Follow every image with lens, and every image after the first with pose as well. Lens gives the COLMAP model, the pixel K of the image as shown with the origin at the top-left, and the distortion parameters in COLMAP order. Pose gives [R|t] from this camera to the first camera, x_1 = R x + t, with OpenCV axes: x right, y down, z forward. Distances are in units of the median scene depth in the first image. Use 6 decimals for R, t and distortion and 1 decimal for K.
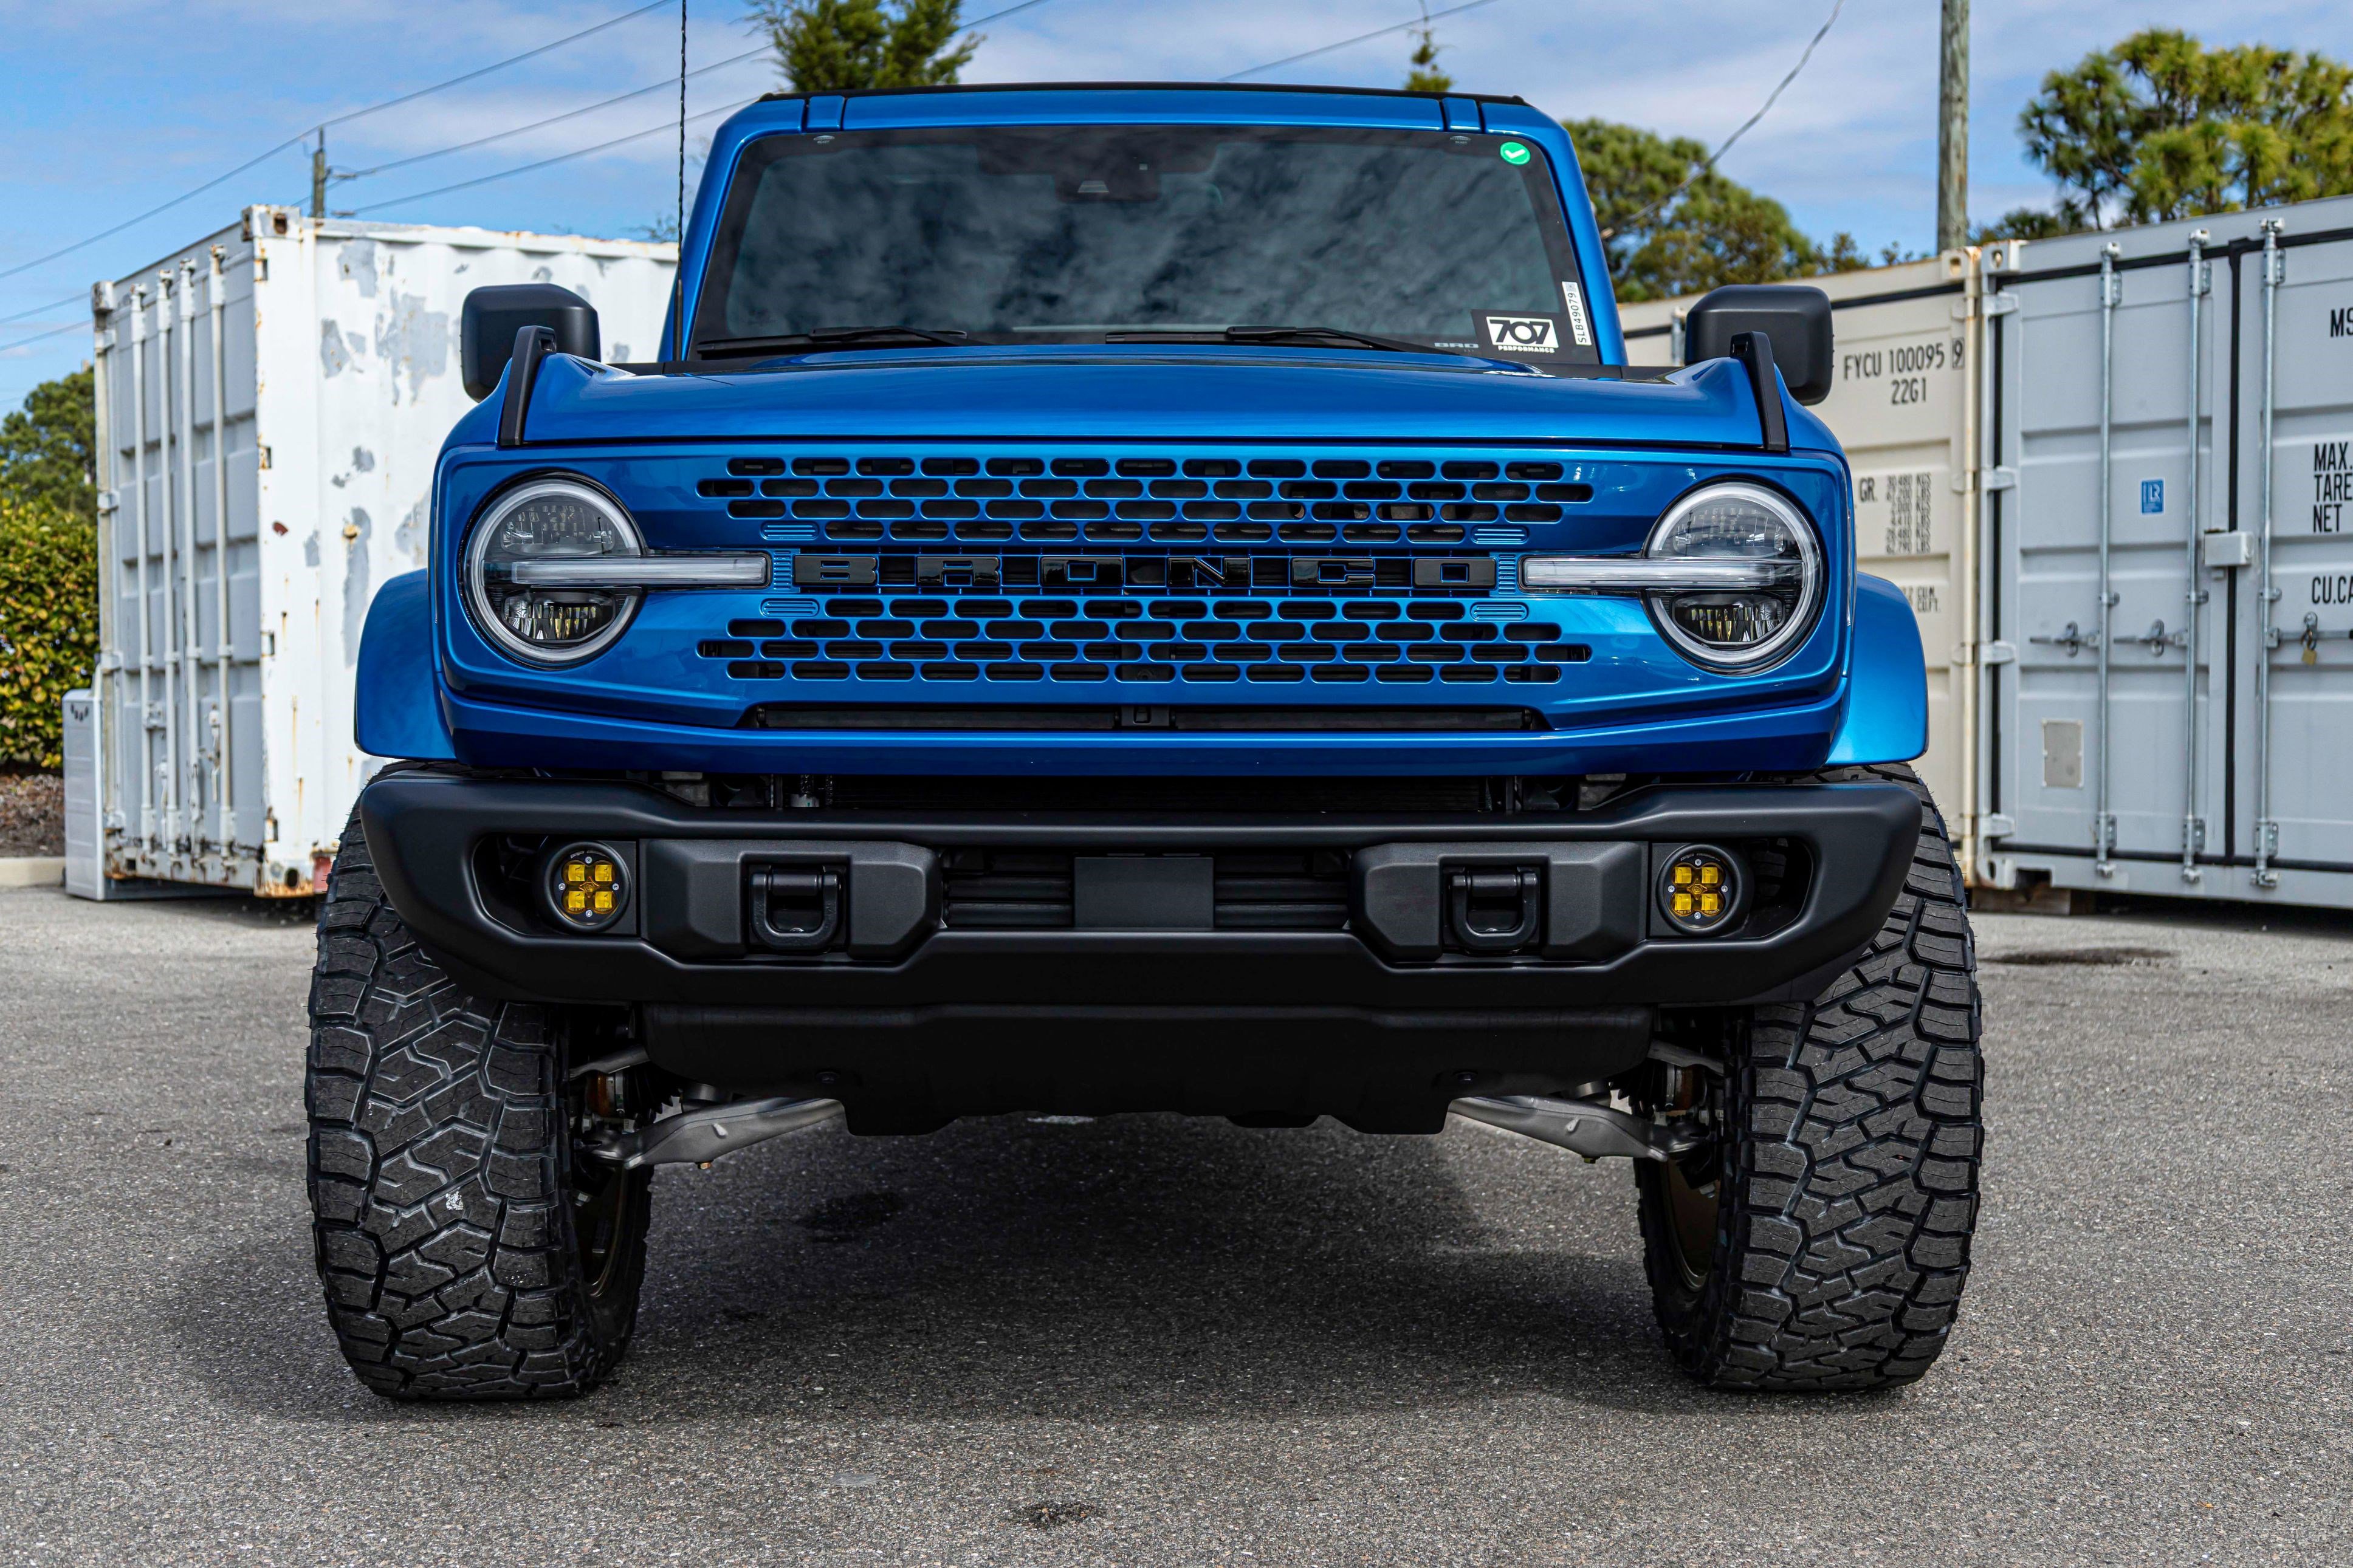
lens RADIAL K [[3438.1, 0, 1187.9], [0, 3438.1, 791.0], [0, 0, 1]] dist [-0.093632, 0.000000]
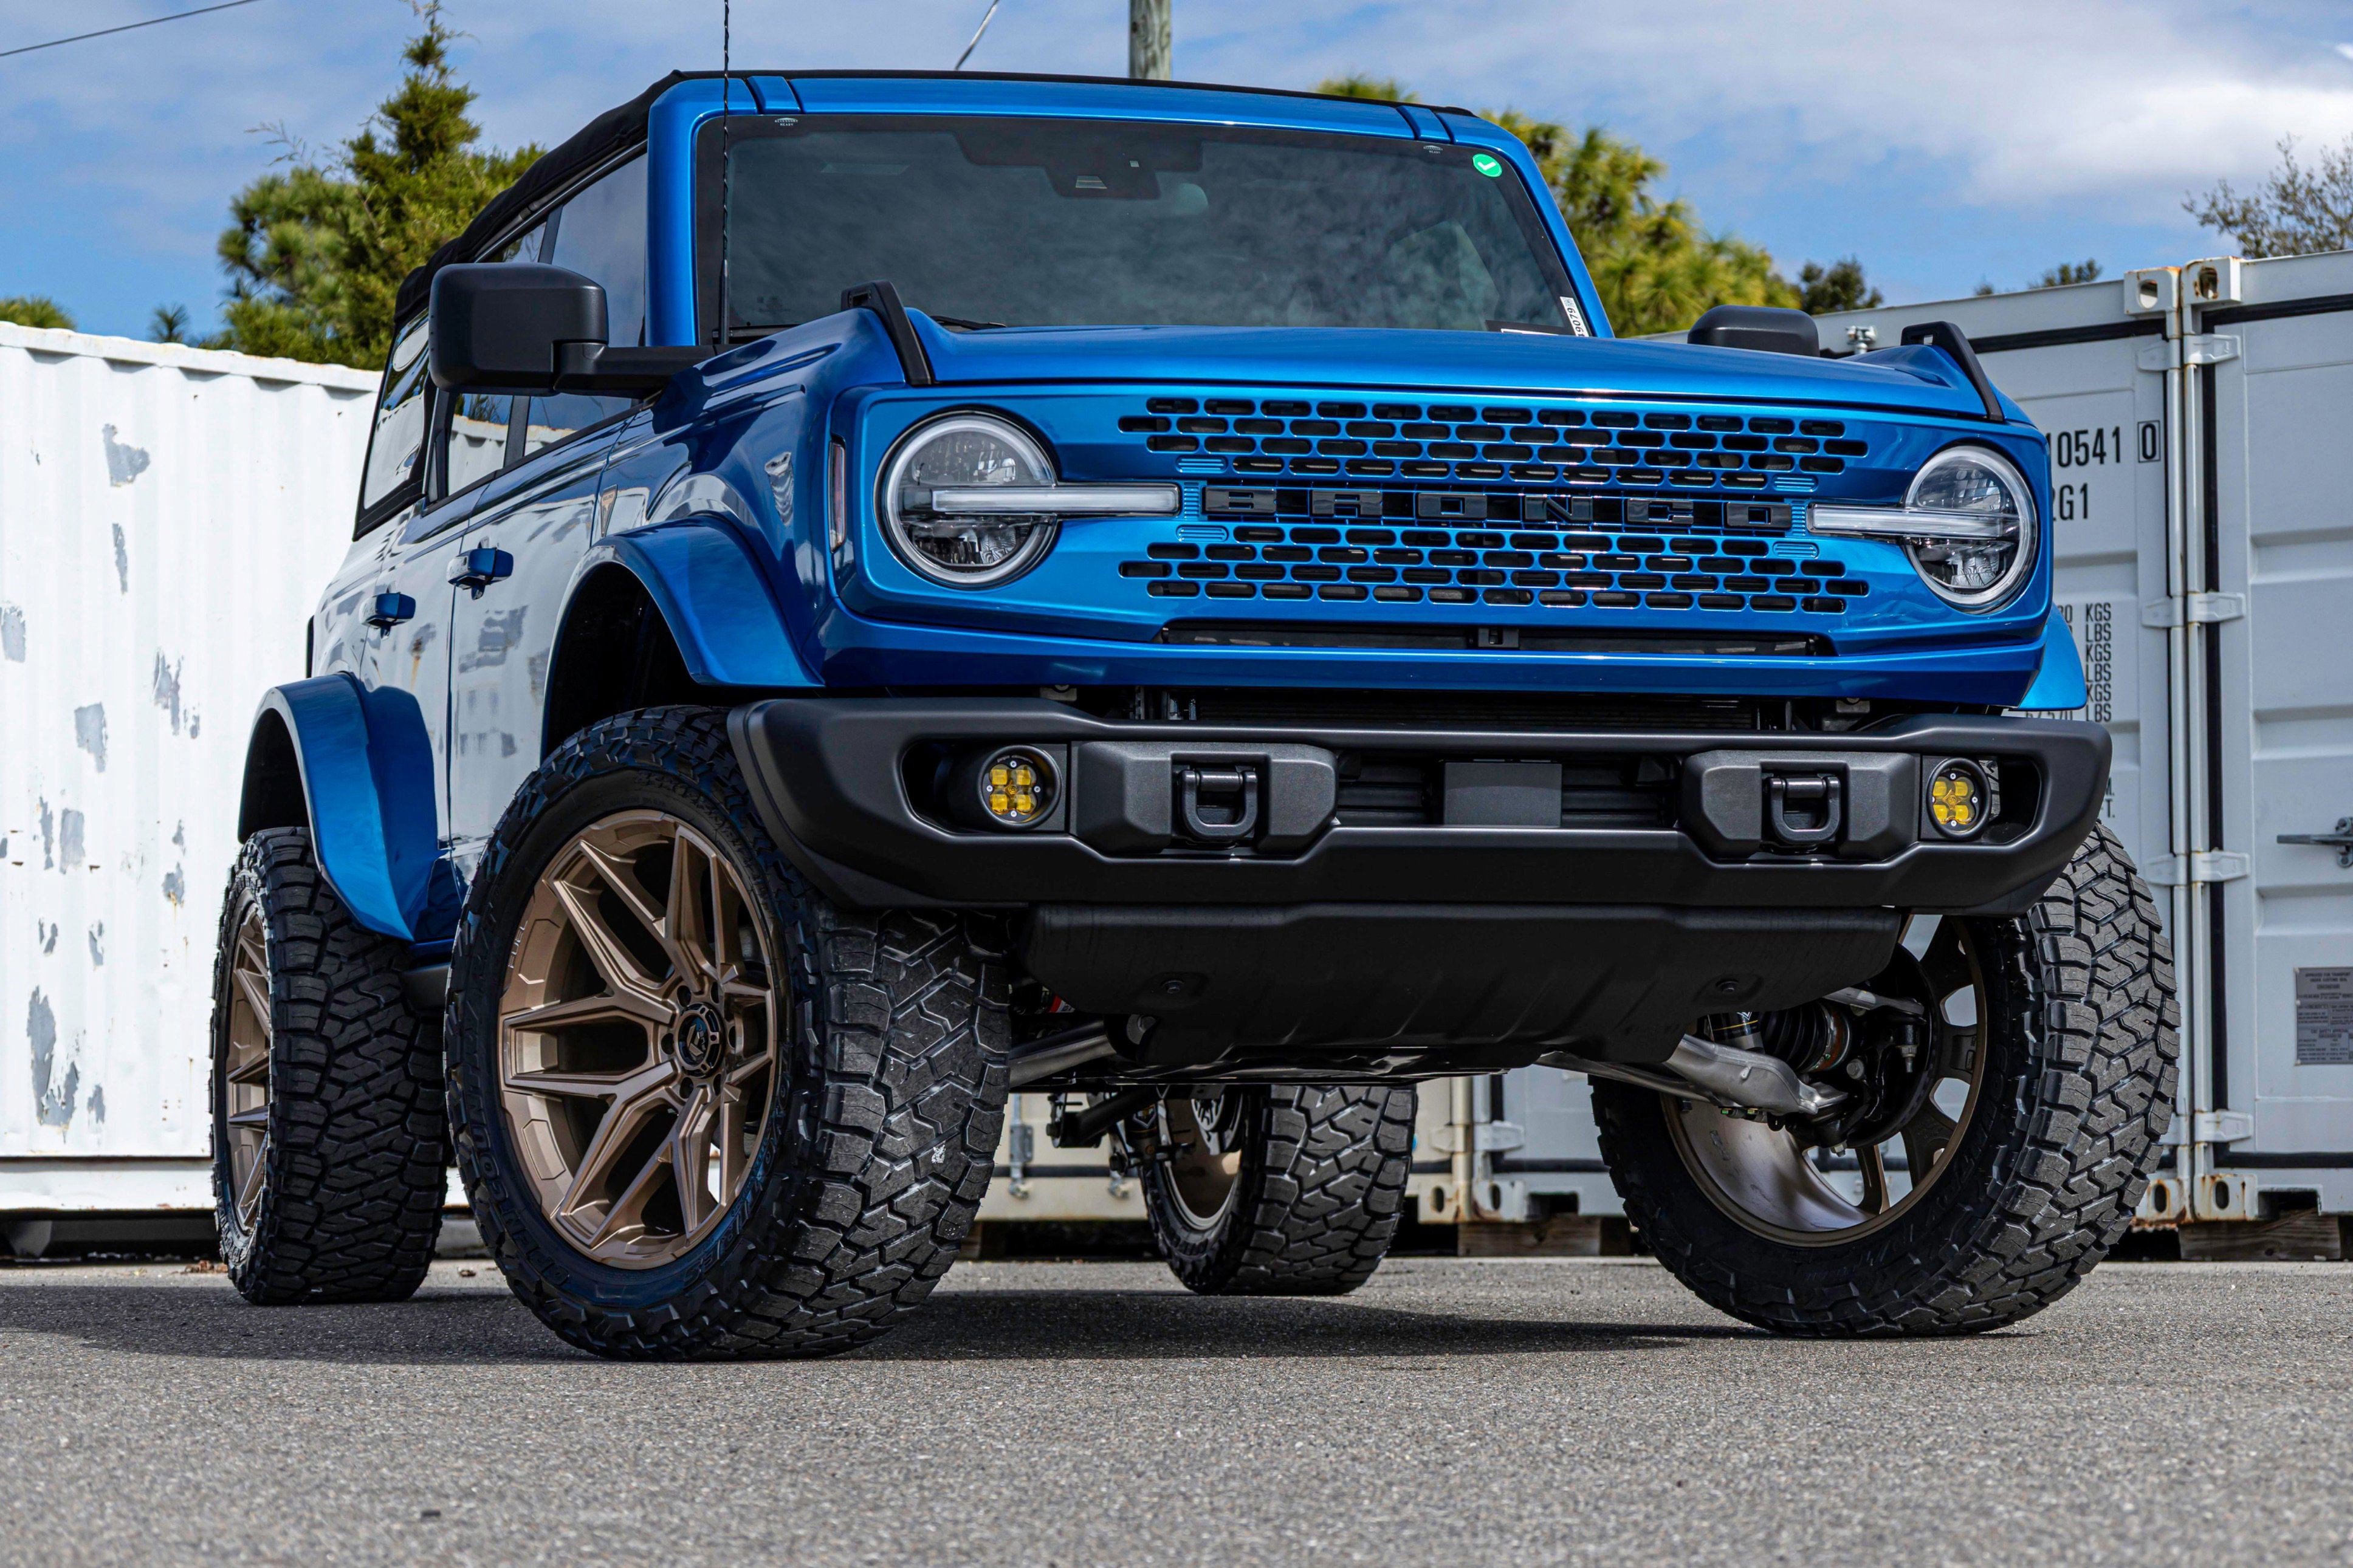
lens RADIAL K [[6280.6, 0, 1176.2], [0, 6280.6, 764.7], [0, 0, 1]] dist [-0.284543, 0.000000]
pose [[0.960035, 0.008732, 0.279744, -0.676045], [0.021500, 0.994259, -0.104822, 0.228034], [-0.279053, 0.106647, 0.954335, -0.899708]]
